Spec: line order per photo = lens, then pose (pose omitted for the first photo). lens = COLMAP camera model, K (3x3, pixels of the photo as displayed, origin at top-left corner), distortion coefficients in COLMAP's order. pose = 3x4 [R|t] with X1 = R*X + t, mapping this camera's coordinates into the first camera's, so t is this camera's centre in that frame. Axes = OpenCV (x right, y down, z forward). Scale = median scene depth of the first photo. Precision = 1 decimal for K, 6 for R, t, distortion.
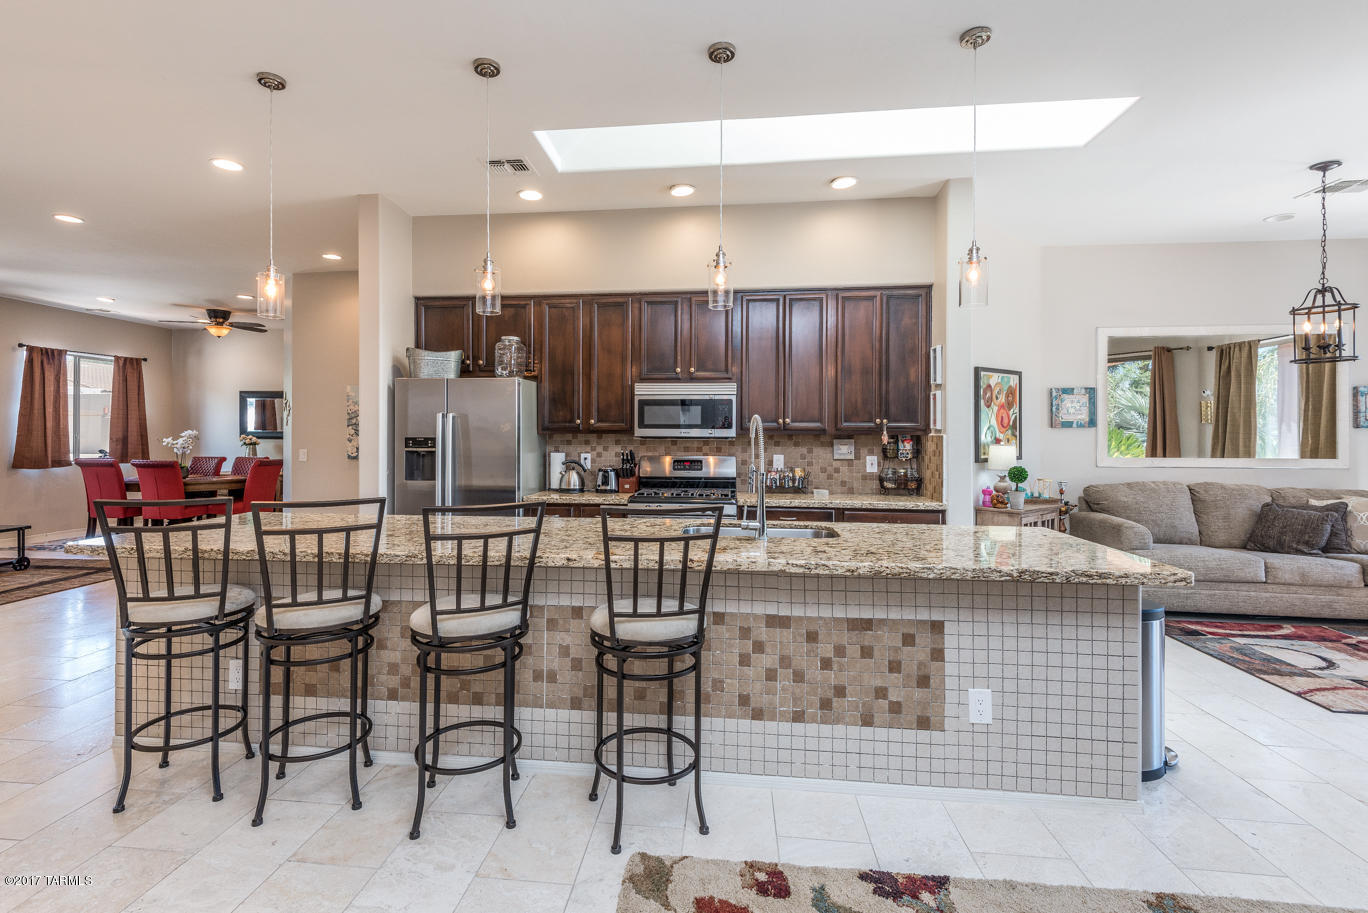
lens RADIAL K [[645.2, 0, 657.0], [0, 645.2, 439.0], [0, 0, 1]] dist [-0.000190, -0.000449]
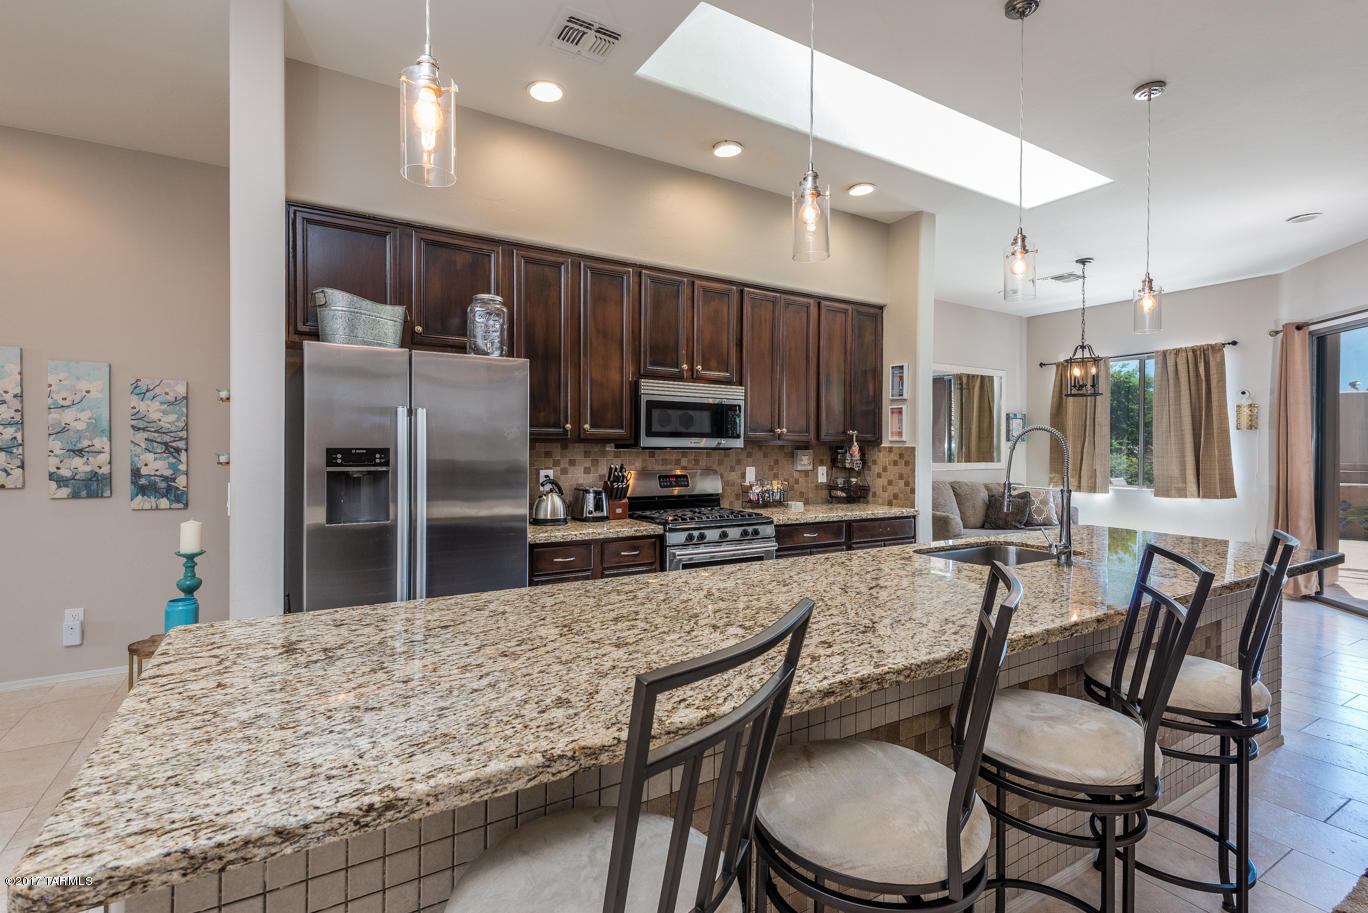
lens RADIAL K [[629.9, 0, 688.9], [0, 629.9, 452.2], [0, 0, 1]] dist [0.003103, 0.000364]
pose [[0.786498, -0.004229, 0.617578, -0.451395], [-0.002074, 0.999953, 0.009488, -0.004731], [-0.617589, -0.008743, 0.786452, 0.351694]]
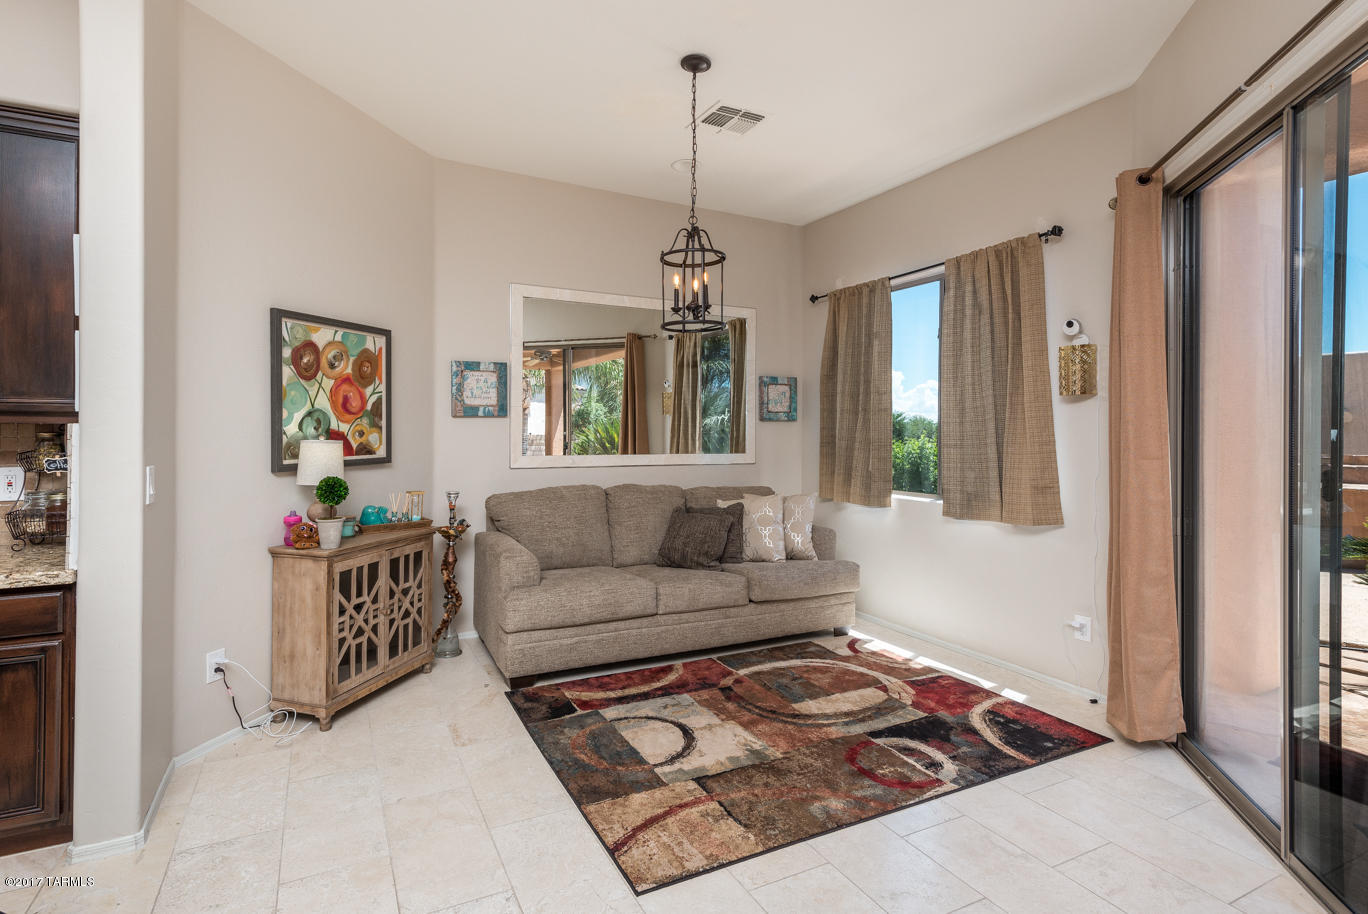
lens RADIAL K [[645.2, 0, 657.0], [0, 645.2, 439.5], [0, 0, 1]] dist [-0.000190, -0.000449]
pose [[0.832925, -0.006299, 0.553349, 0.489603], [0.000049, 0.999936, 0.011309, 0.000711], [-0.553385, -0.009393, 0.832872, 0.333256]]
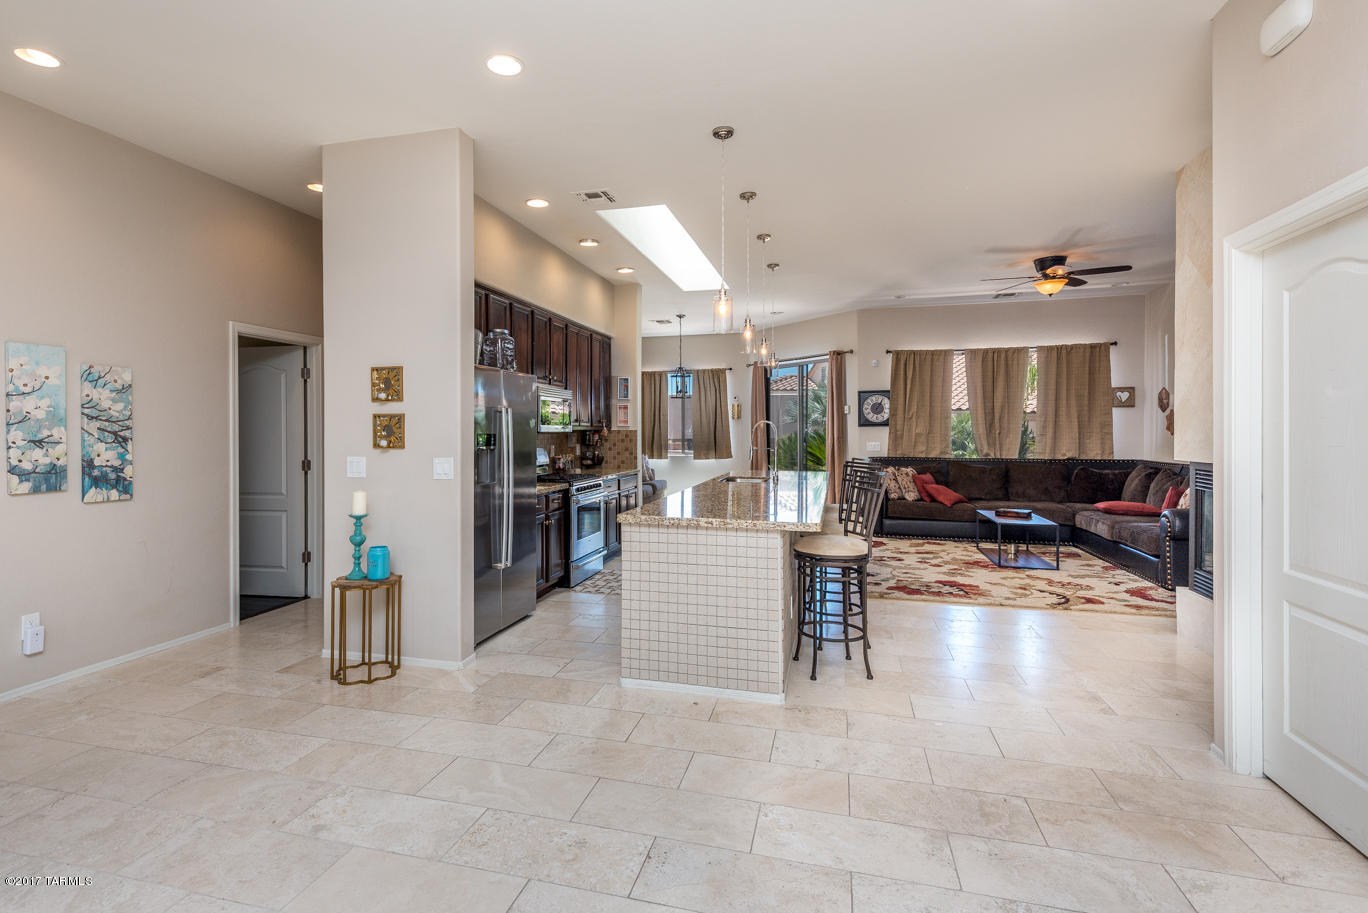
lens RADIAL K [[645.2, 0, 657.0], [0, 645.2, 439.0], [0, 0, 1]] dist [-0.000190, -0.000449]
pose [[0.153764, -0.015741, 0.987982, -1.117912], [0.008138, 0.999859, 0.014664, -0.005380], [-0.988074, 0.005785, 0.153871, 0.598065]]
